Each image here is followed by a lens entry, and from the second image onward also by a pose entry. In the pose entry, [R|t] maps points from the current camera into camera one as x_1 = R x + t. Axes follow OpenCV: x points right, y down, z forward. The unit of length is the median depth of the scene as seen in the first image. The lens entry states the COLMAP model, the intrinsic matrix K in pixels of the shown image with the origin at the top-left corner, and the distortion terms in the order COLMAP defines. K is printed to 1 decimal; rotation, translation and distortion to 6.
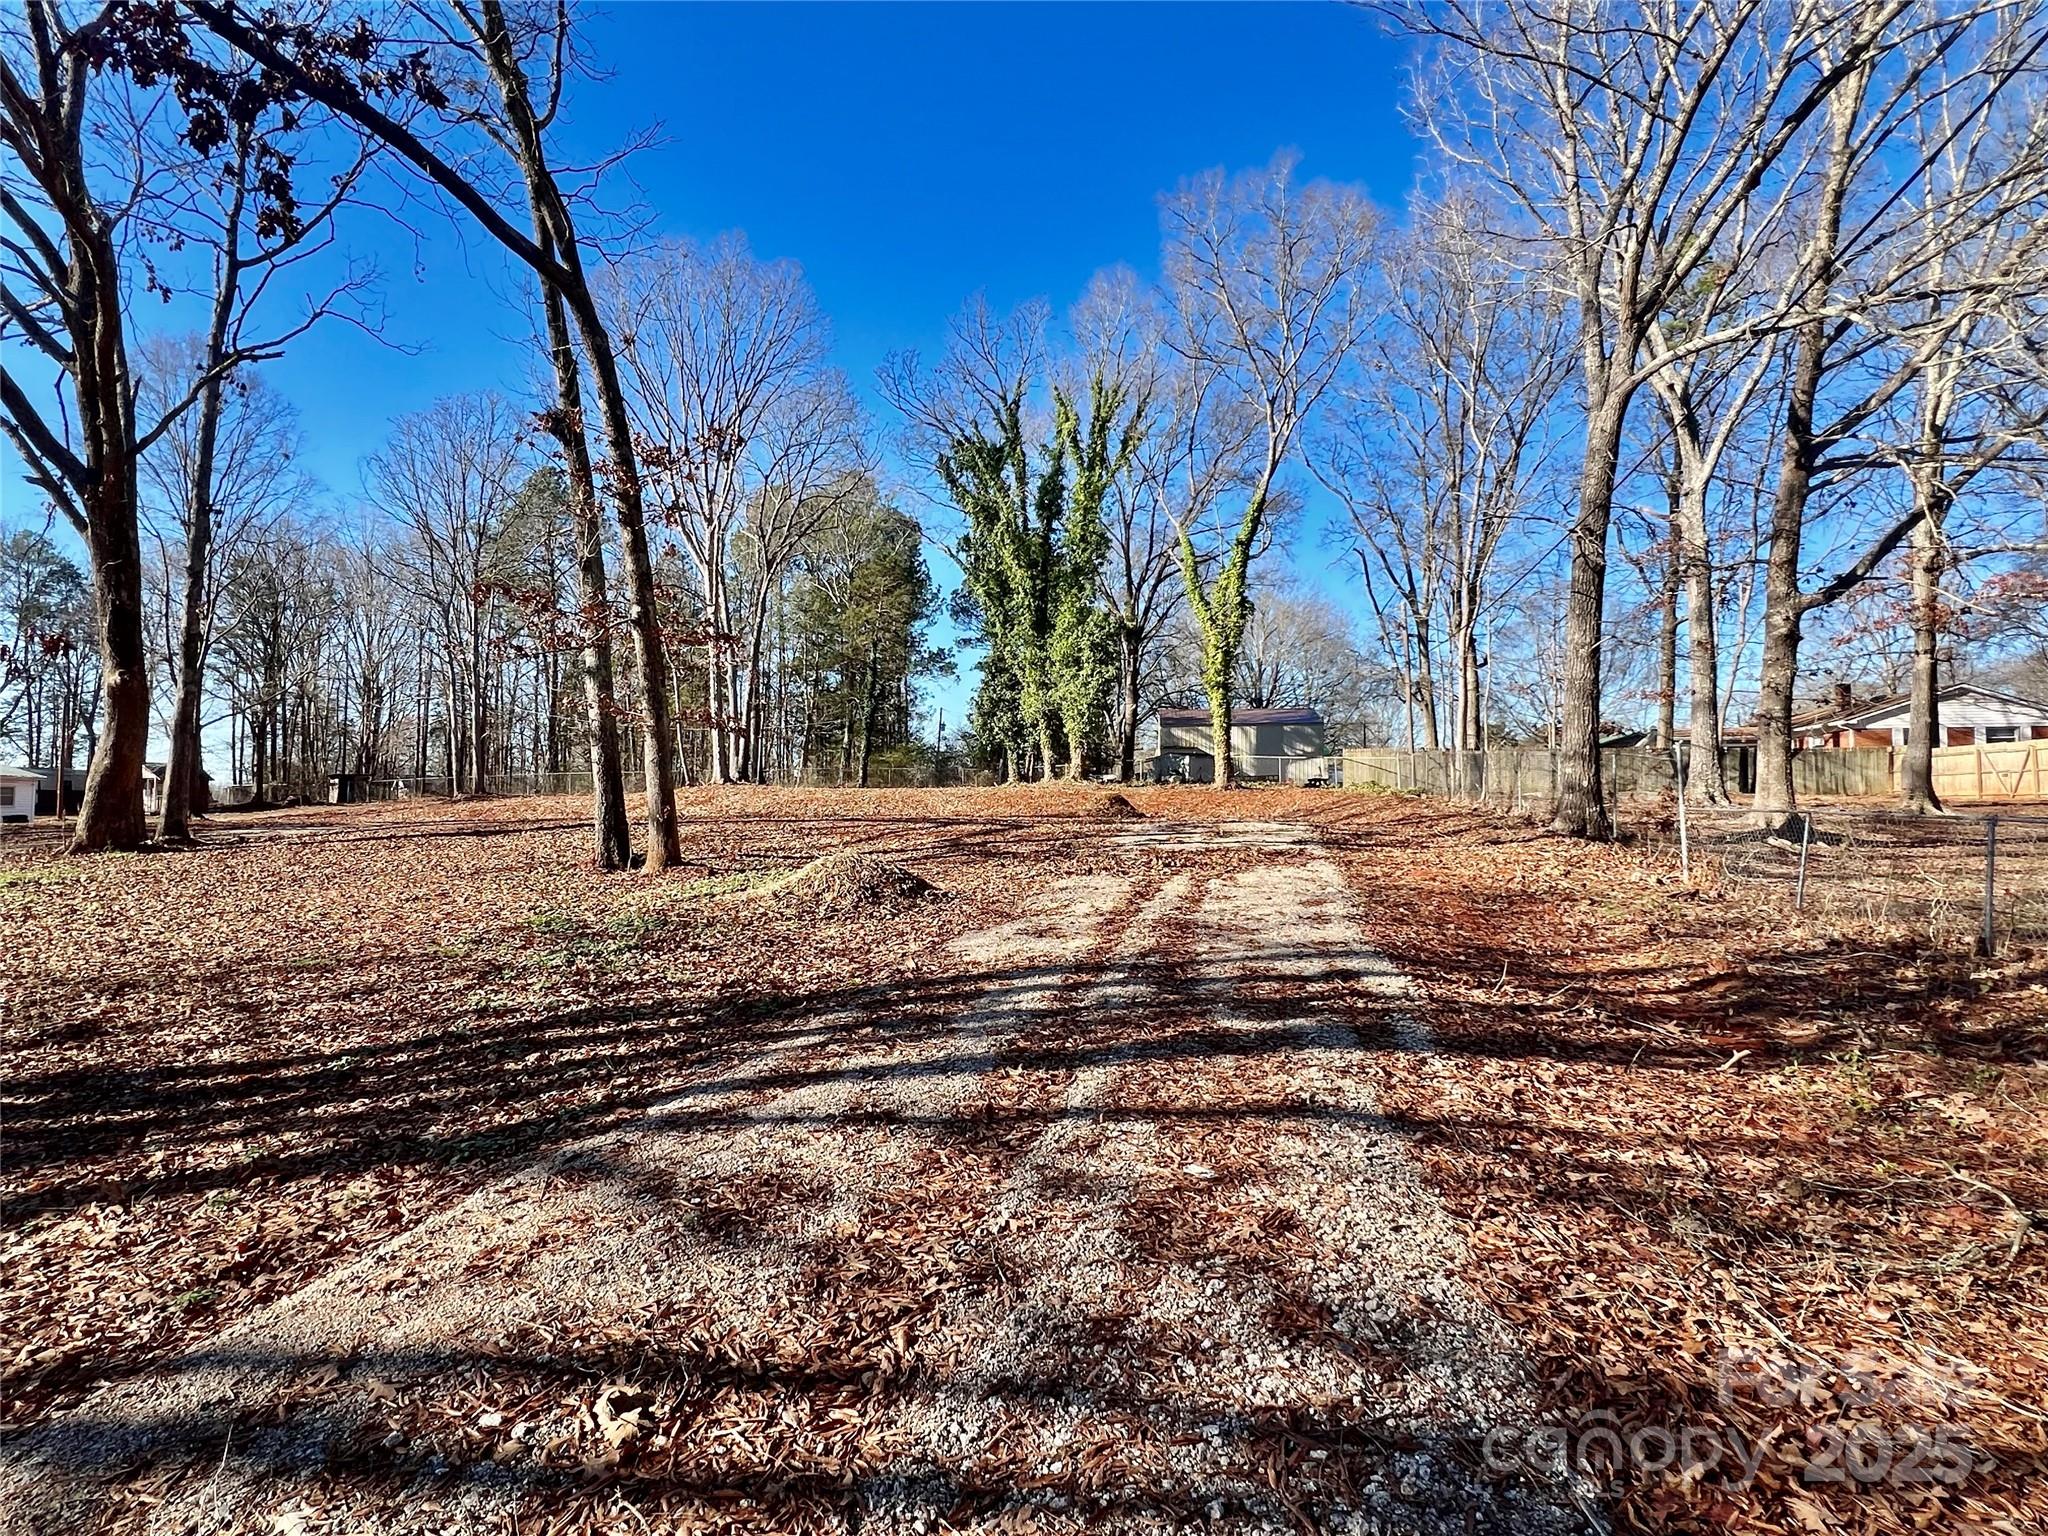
lens RADIAL K [[1063.2, 0, 1024.0], [0, 1063.2, 768.0], [0, 0, 1]] dist [0.002198, 0.000028]
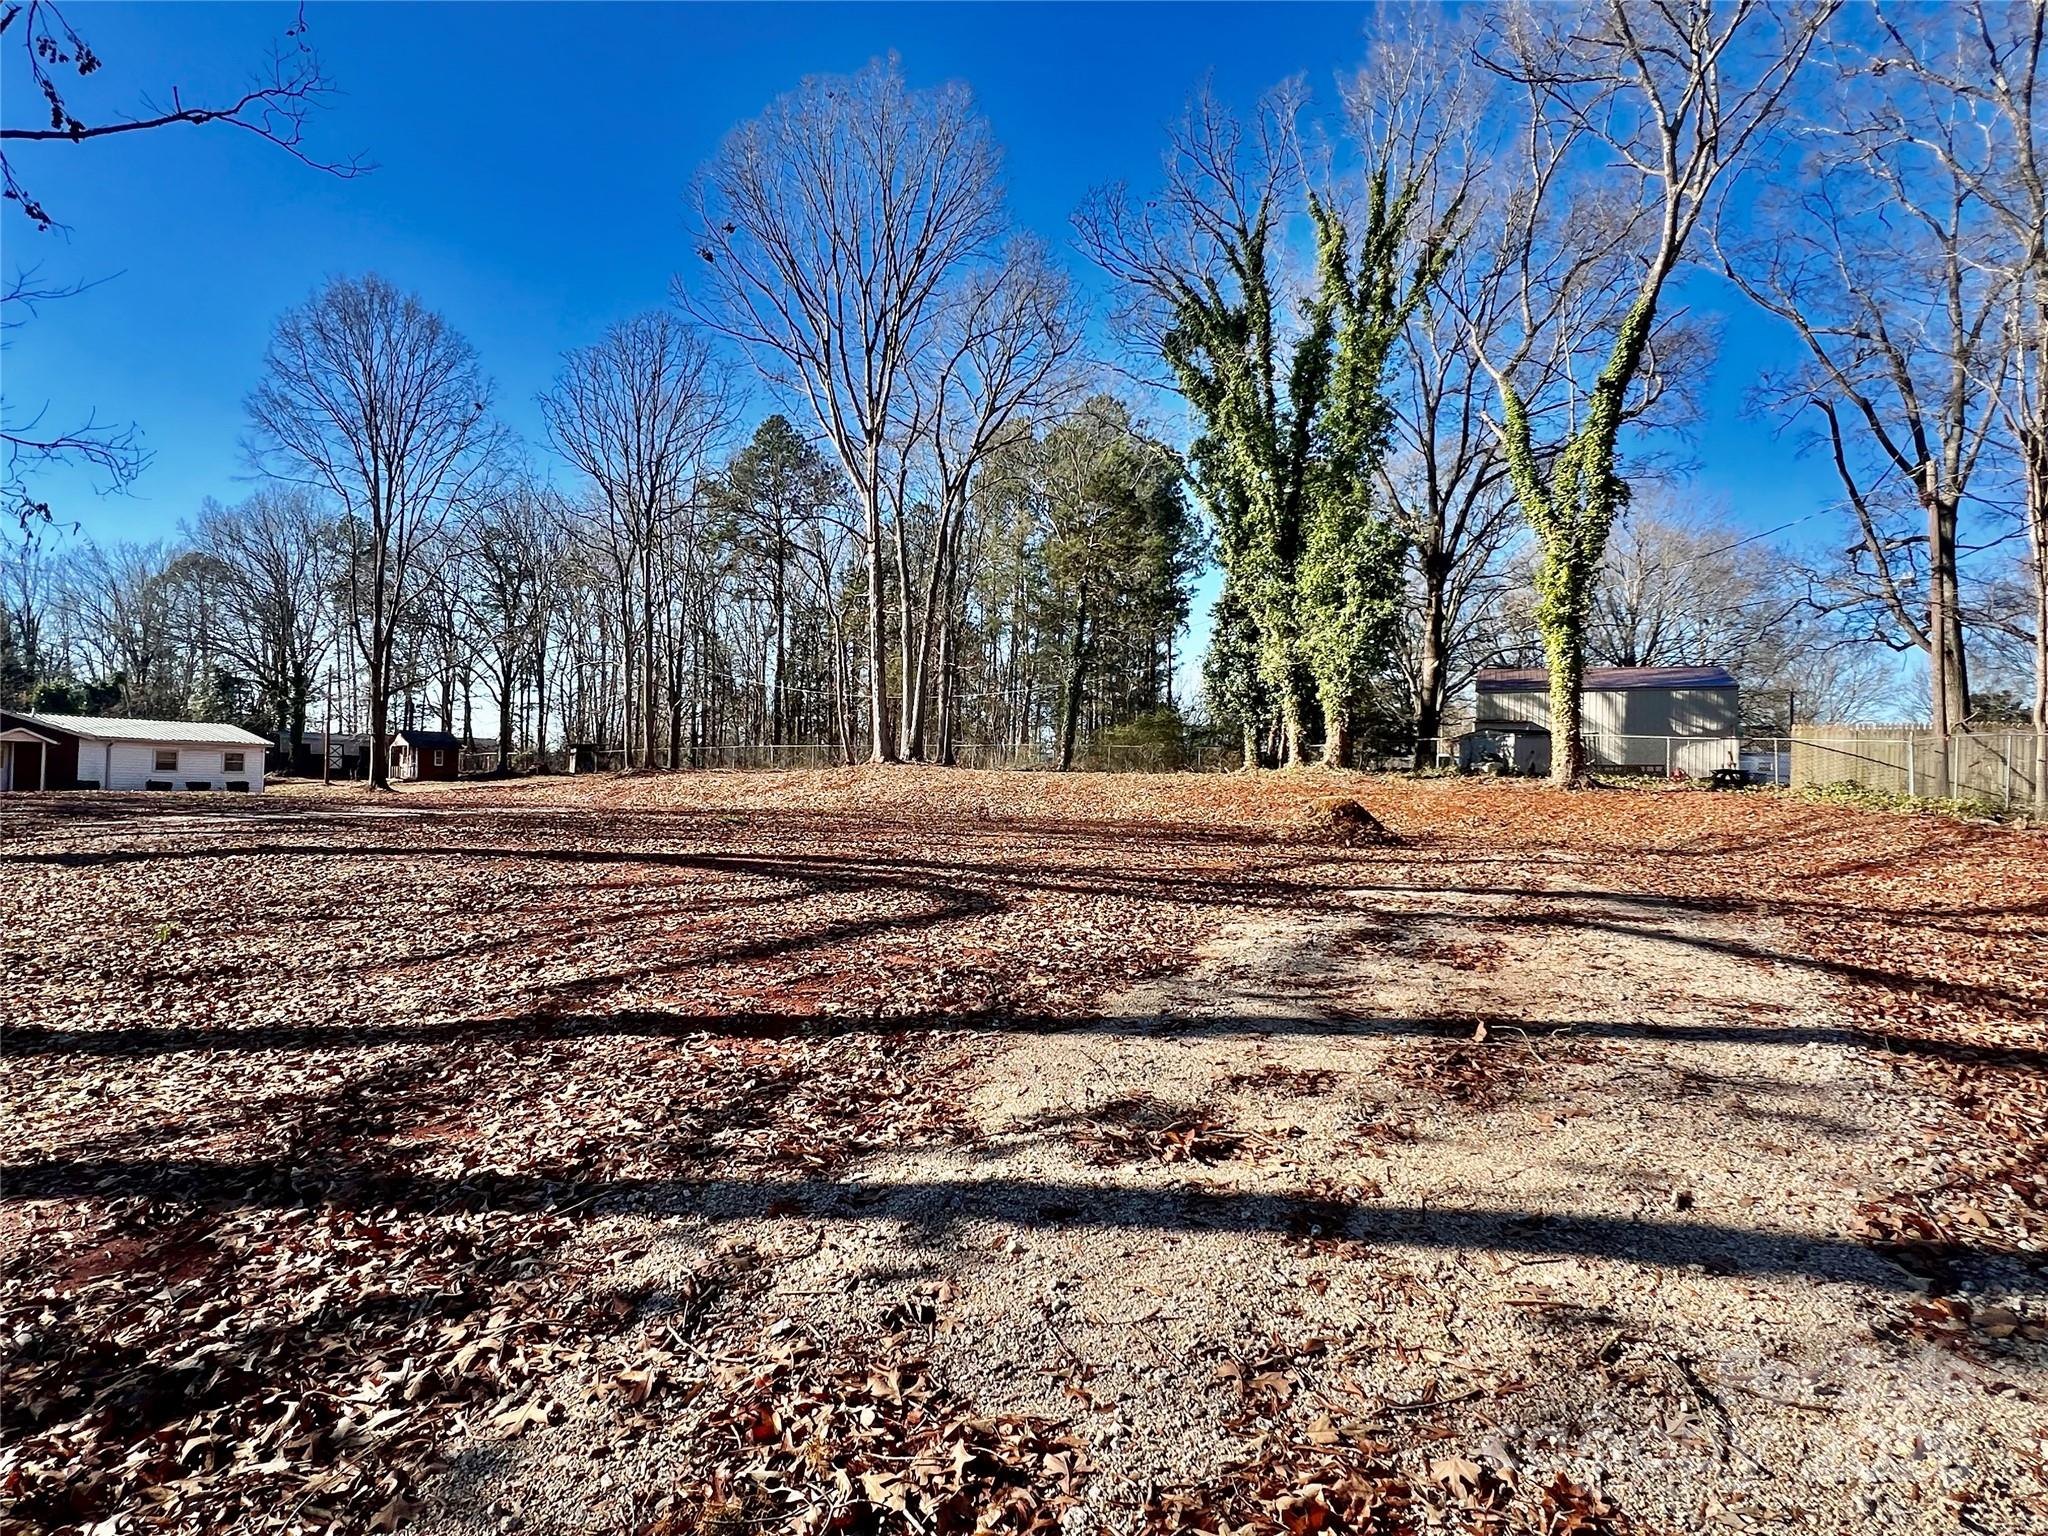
lens RADIAL K [[1063.2, 0, 1024.0], [0, 1063.2, 768.0], [0, 0, 1]] dist [0.002198, 0.000028]
pose [[0.956056, 0.019465, -0.292538, 0.056825], [-0.012474, 0.999591, 0.025746, -0.003352], [0.292920, -0.020965, 0.955907, 0.266613]]
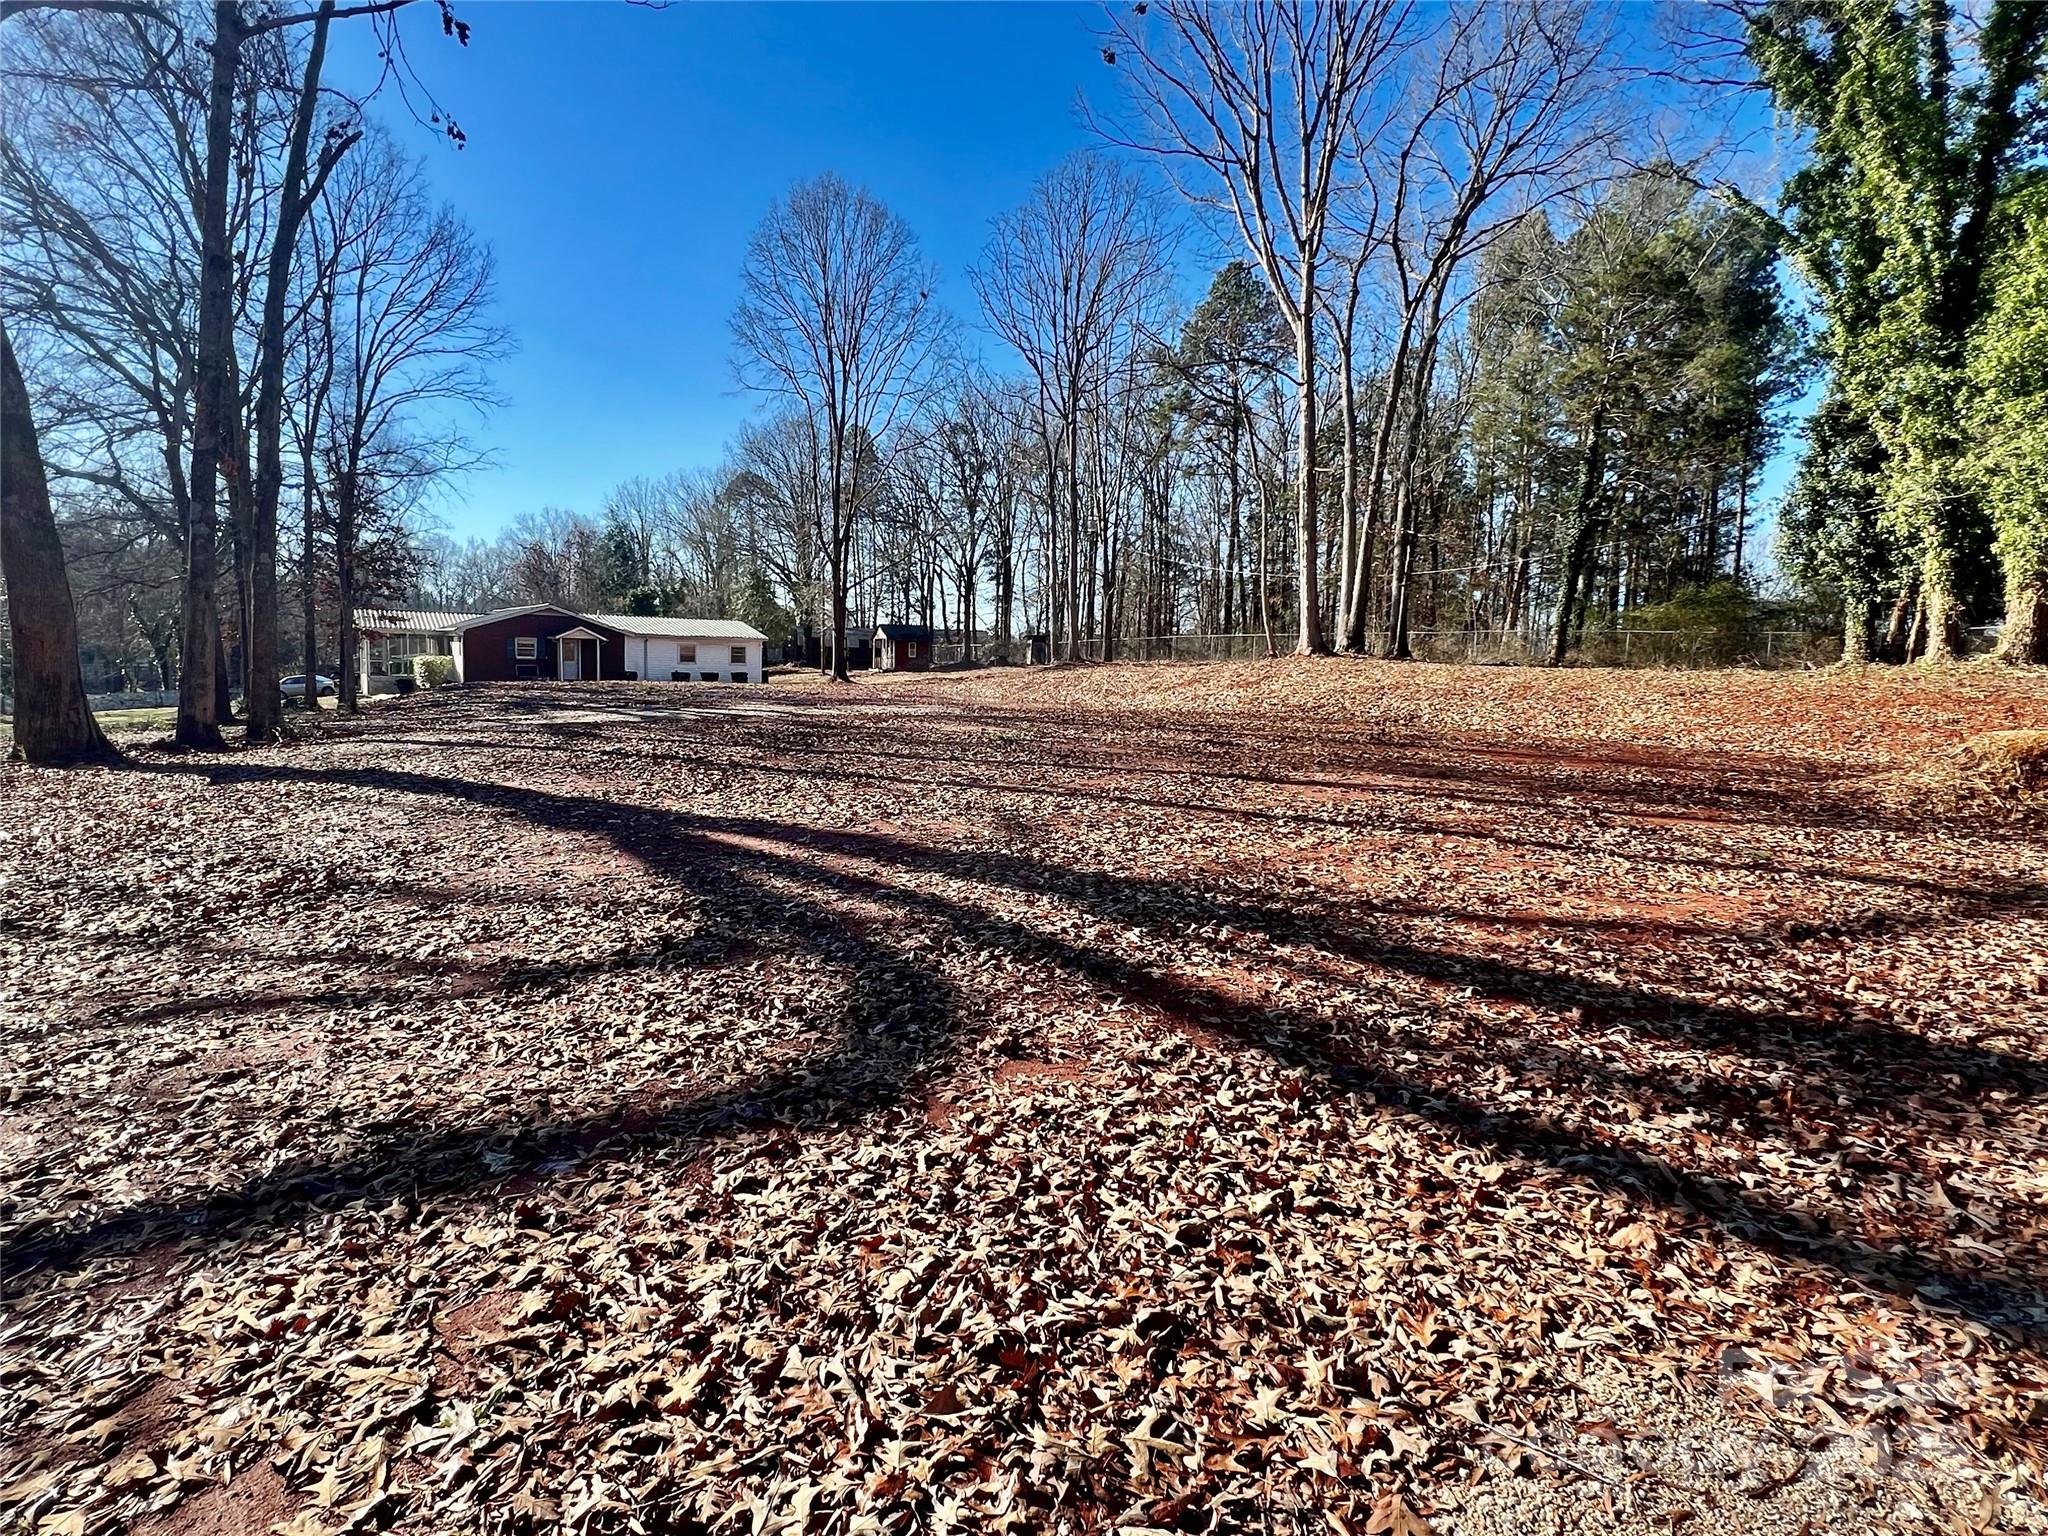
lens RADIAL K [[1063.2, 0, 1024.0], [0, 1063.2, 768.0], [0, 0, 1]] dist [0.002198, 0.000028]
pose [[0.728837, 0.089465, -0.678817, 0.050858], [0.001252, 0.991251, 0.131986, -0.003691], [0.684686, -0.097047, 0.722348, 0.389669]]
